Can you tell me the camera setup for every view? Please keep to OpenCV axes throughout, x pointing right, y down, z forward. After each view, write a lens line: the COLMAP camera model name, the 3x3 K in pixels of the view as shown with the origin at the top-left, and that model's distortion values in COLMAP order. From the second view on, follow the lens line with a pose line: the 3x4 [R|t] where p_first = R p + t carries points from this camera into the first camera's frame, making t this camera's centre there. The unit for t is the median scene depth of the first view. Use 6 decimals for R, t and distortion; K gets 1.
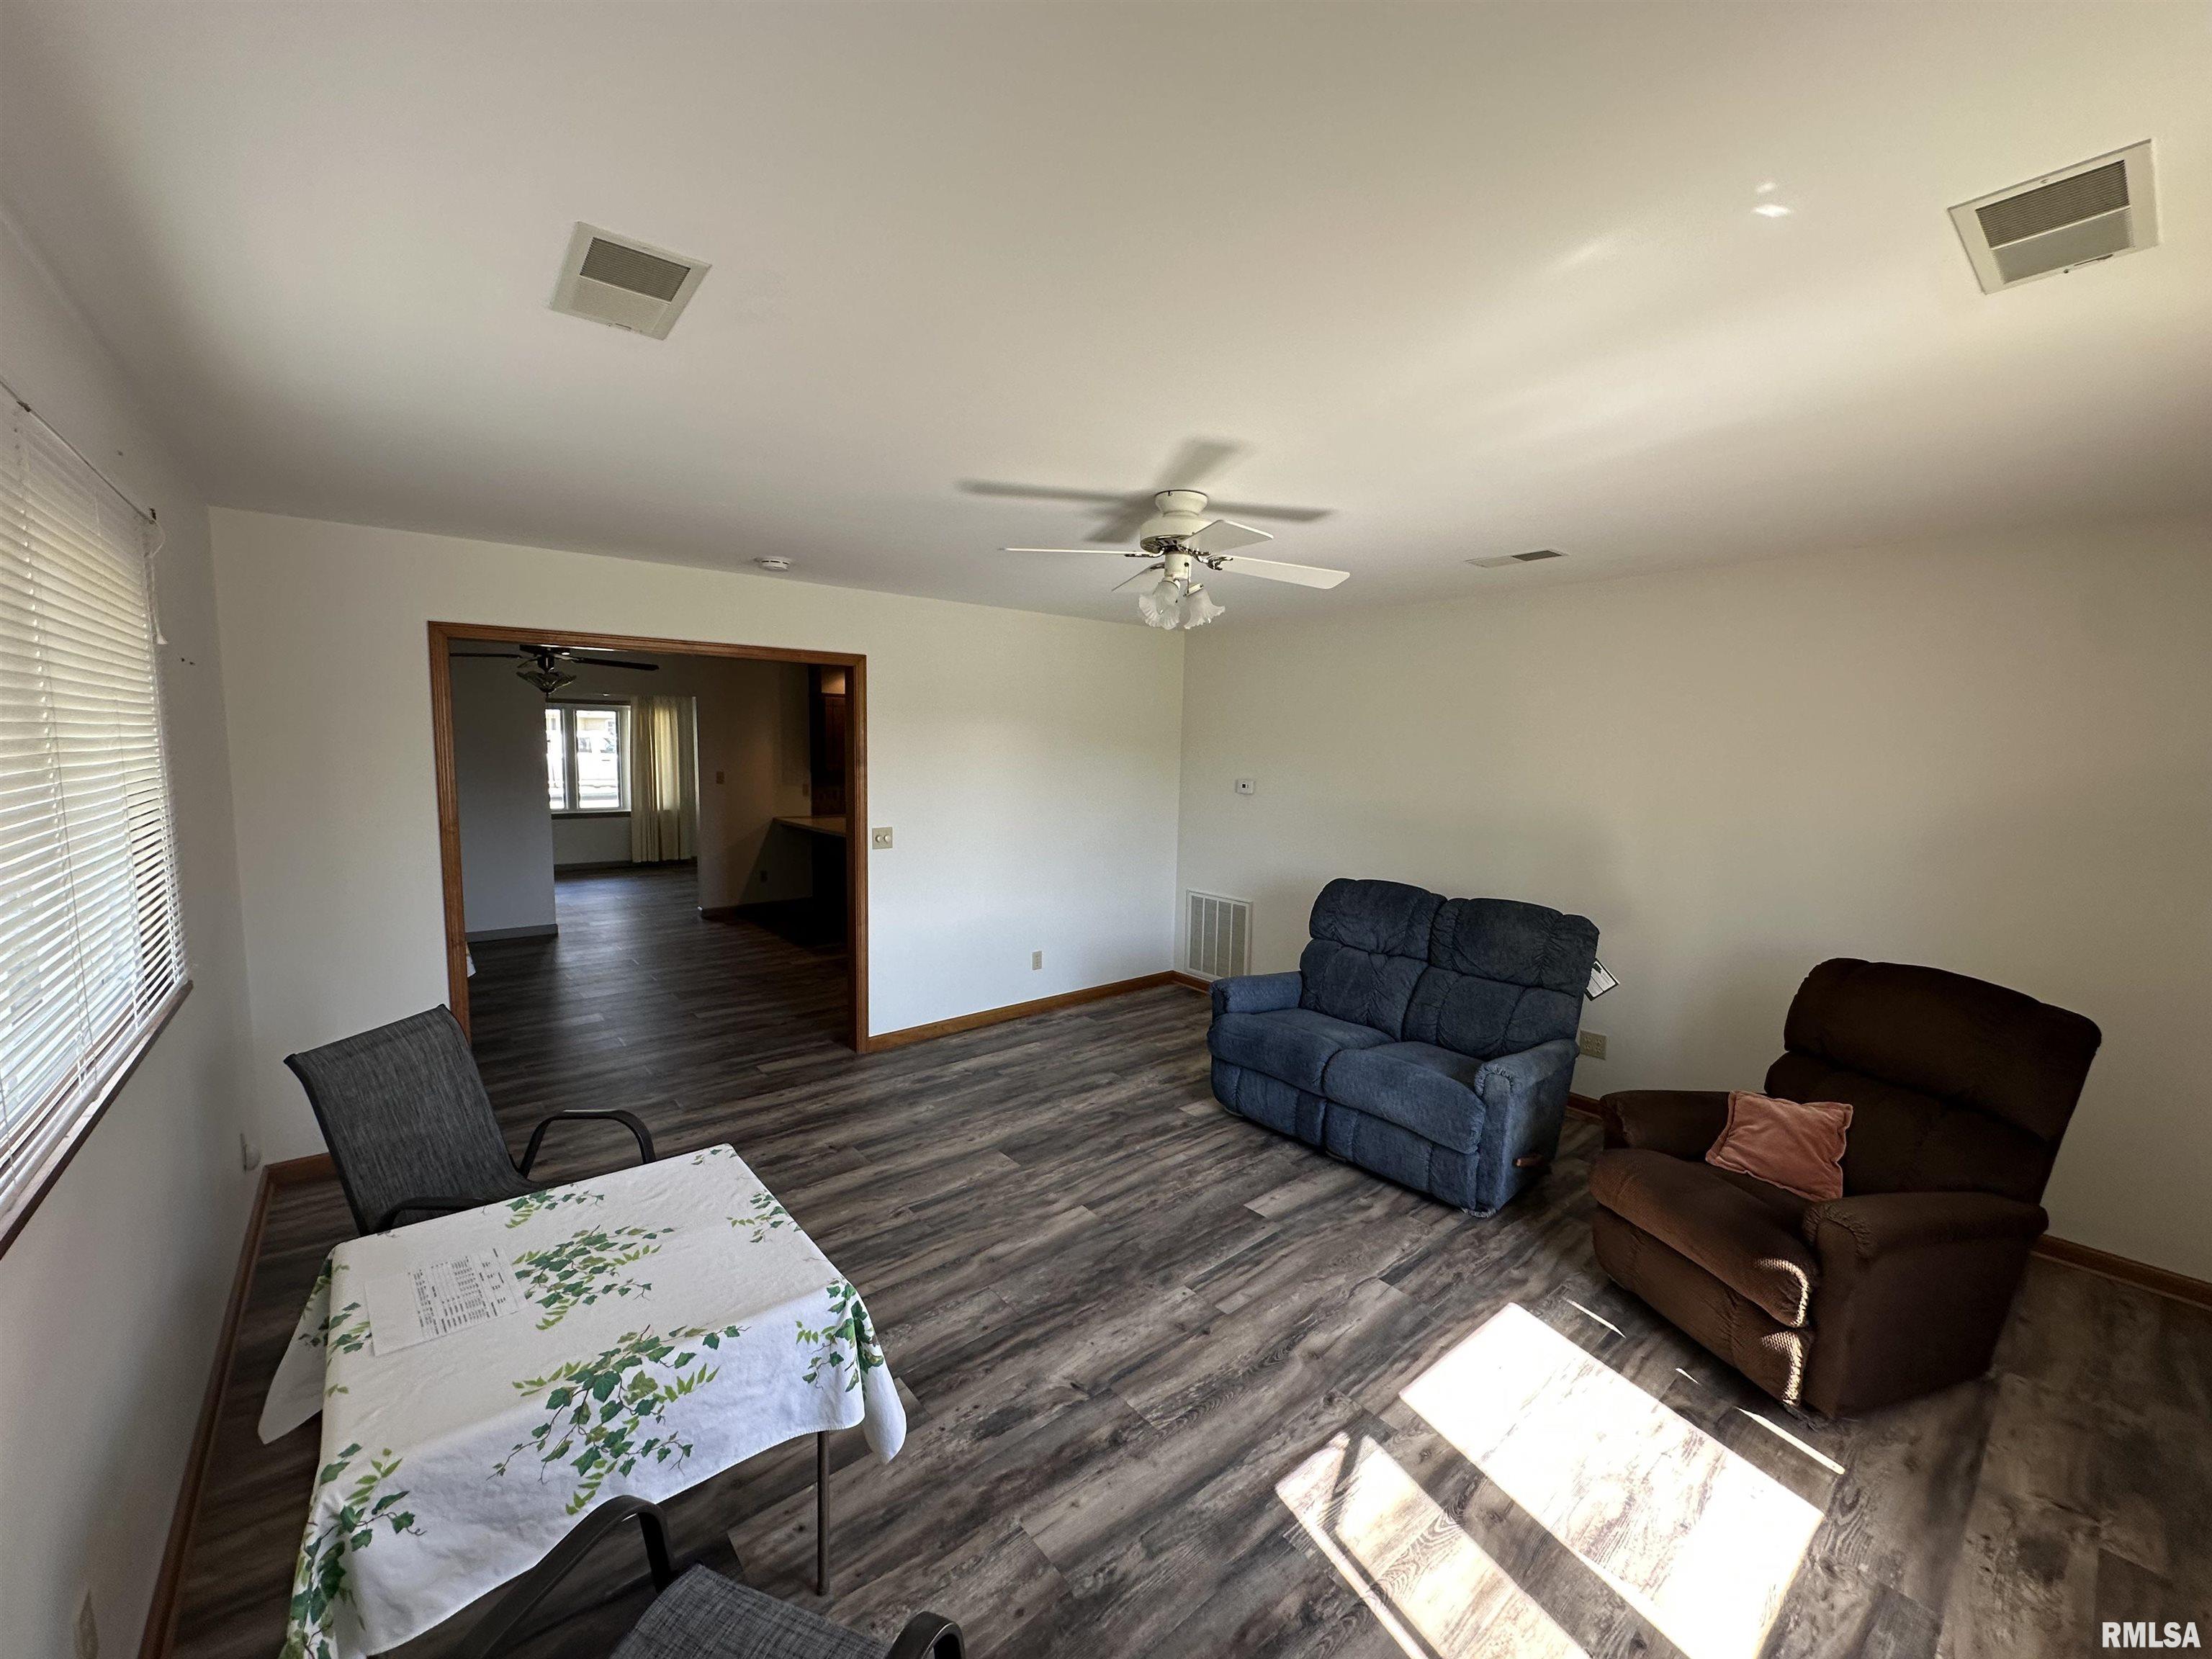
lens RADIAL K [[882.7, 0, 1101.0], [0, 882.7, 833.6], [0, 0, 1]] dist [-0.000458, 0.000363]
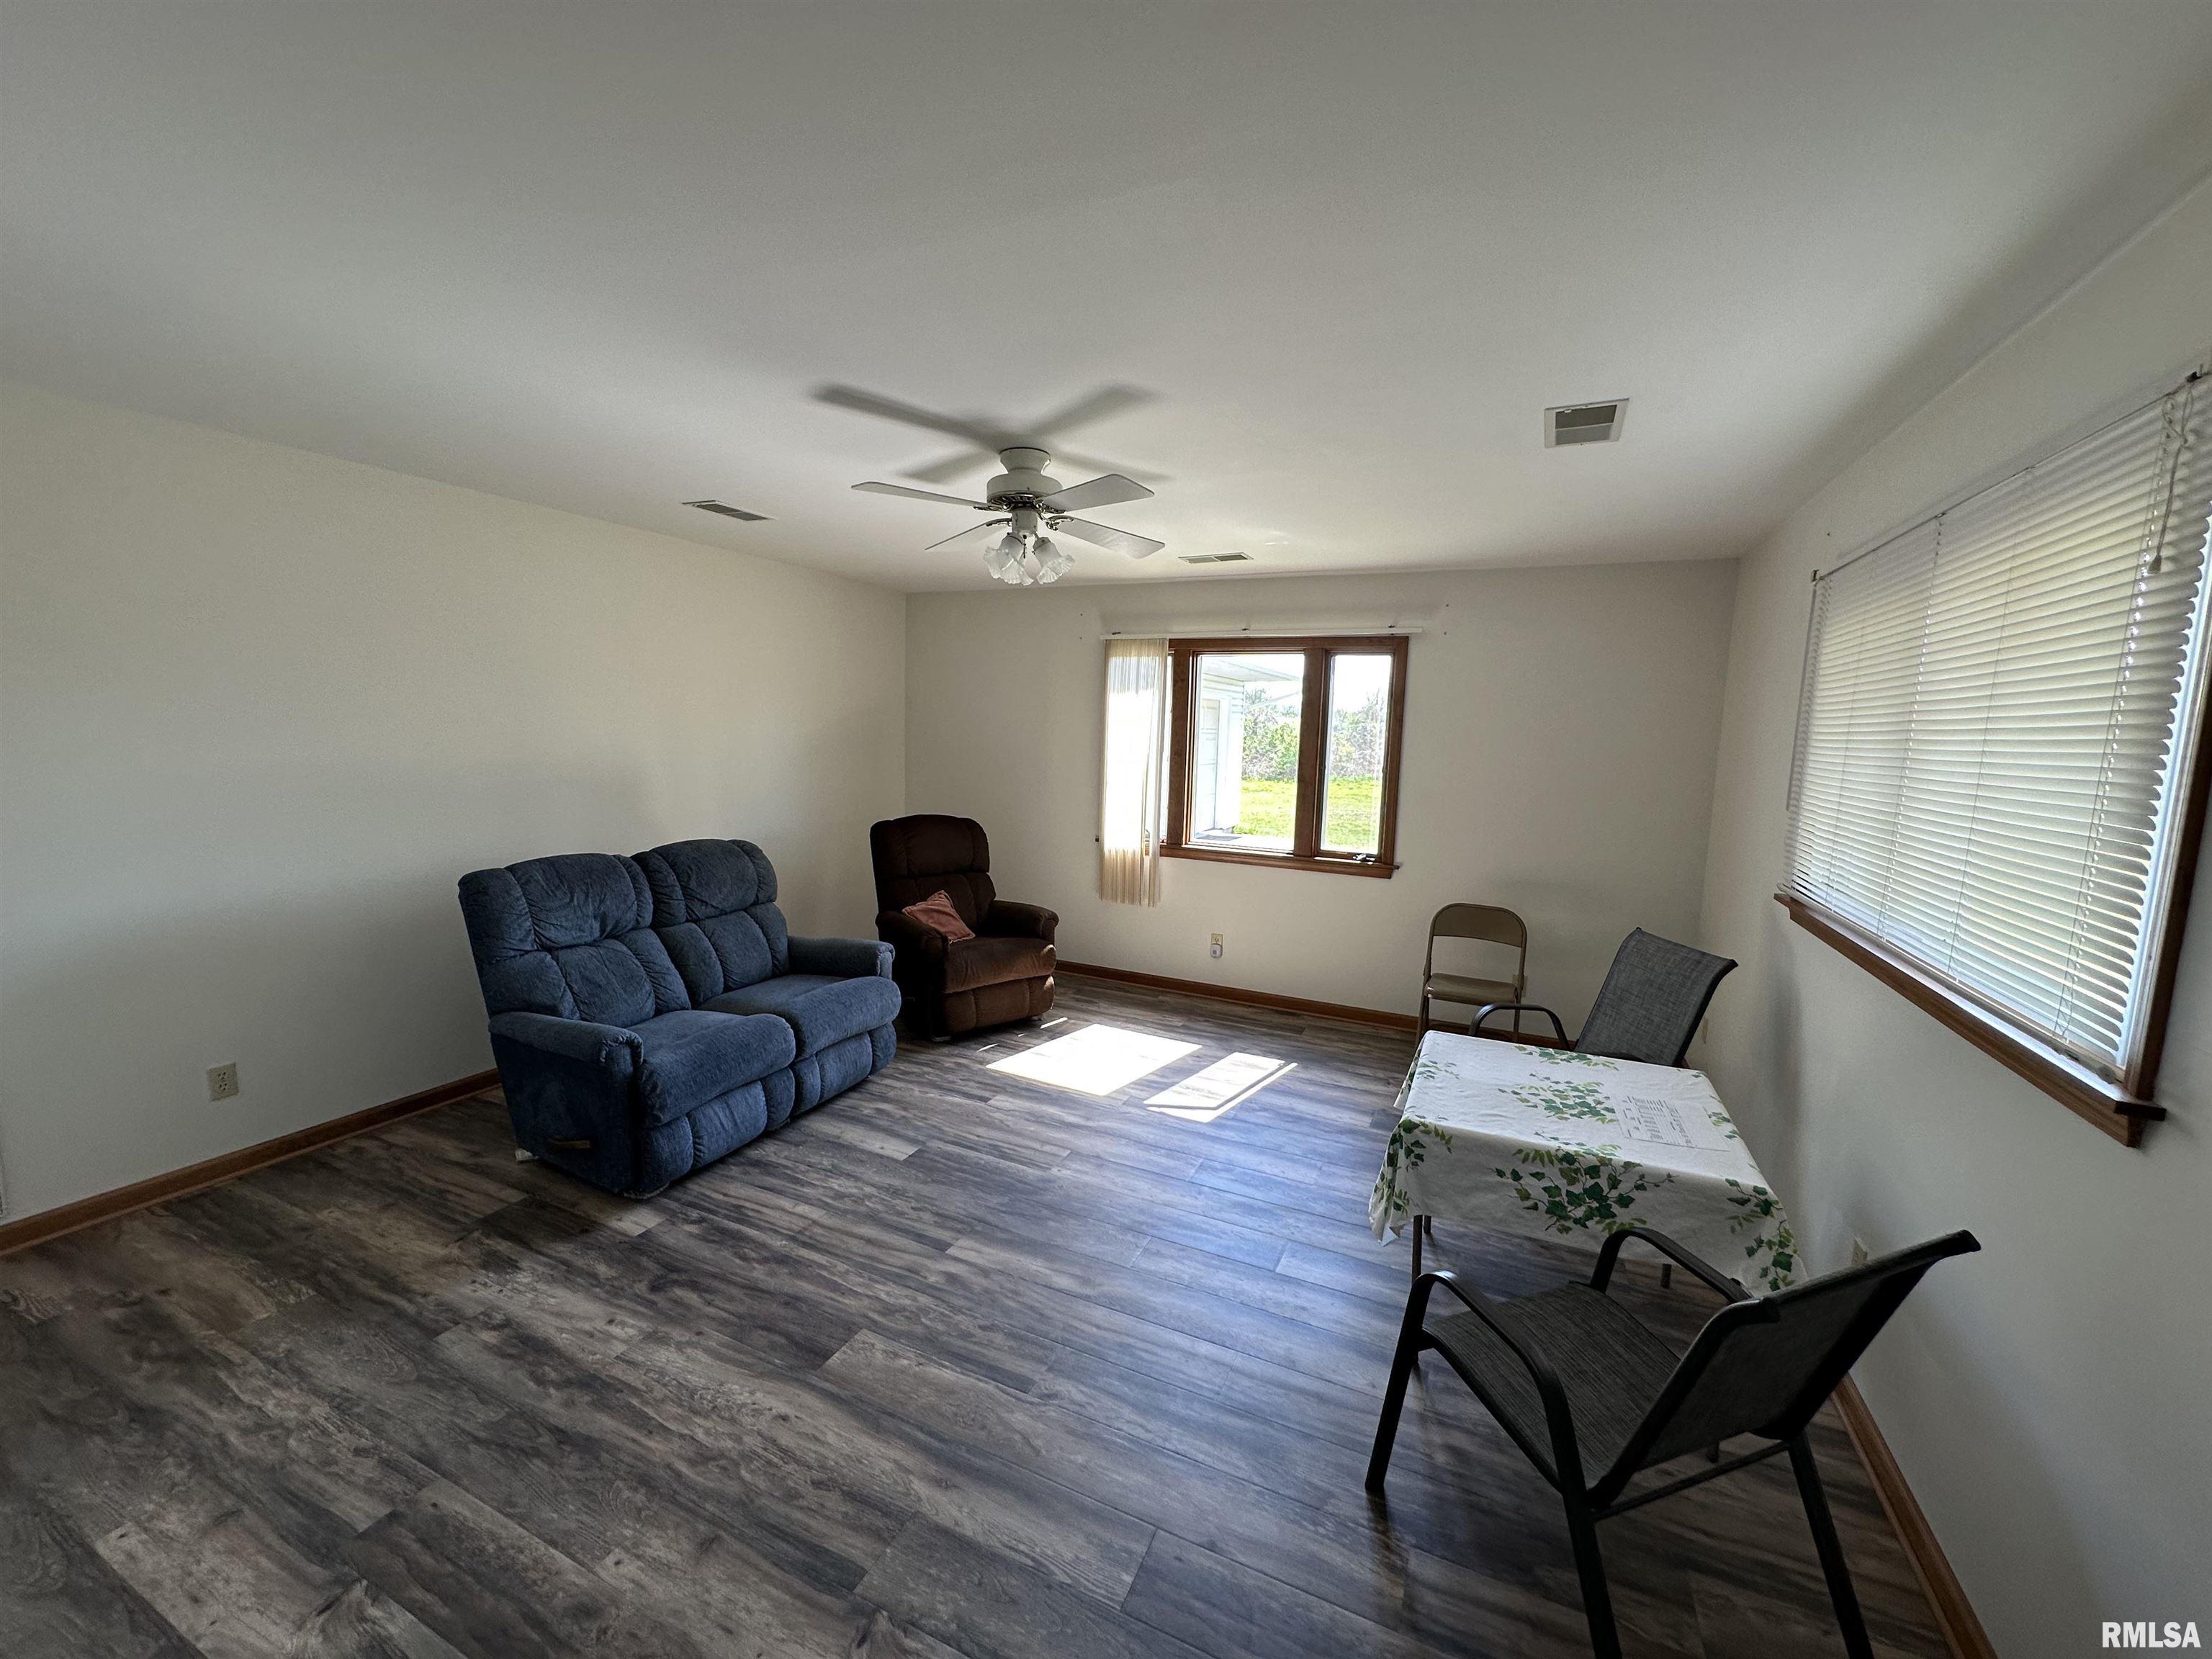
lens RADIAL K [[882.7, 0, 1105.4], [0, 882.7, 829.0], [0, 0, 1]] dist [-0.000458, 0.000363]
pose [[-0.430117, -0.138259, 0.892123, -0.774613], [0.053185, 0.982606, 0.177924, -0.111495], [-0.901205, 0.123976, -0.415282, 1.162124]]
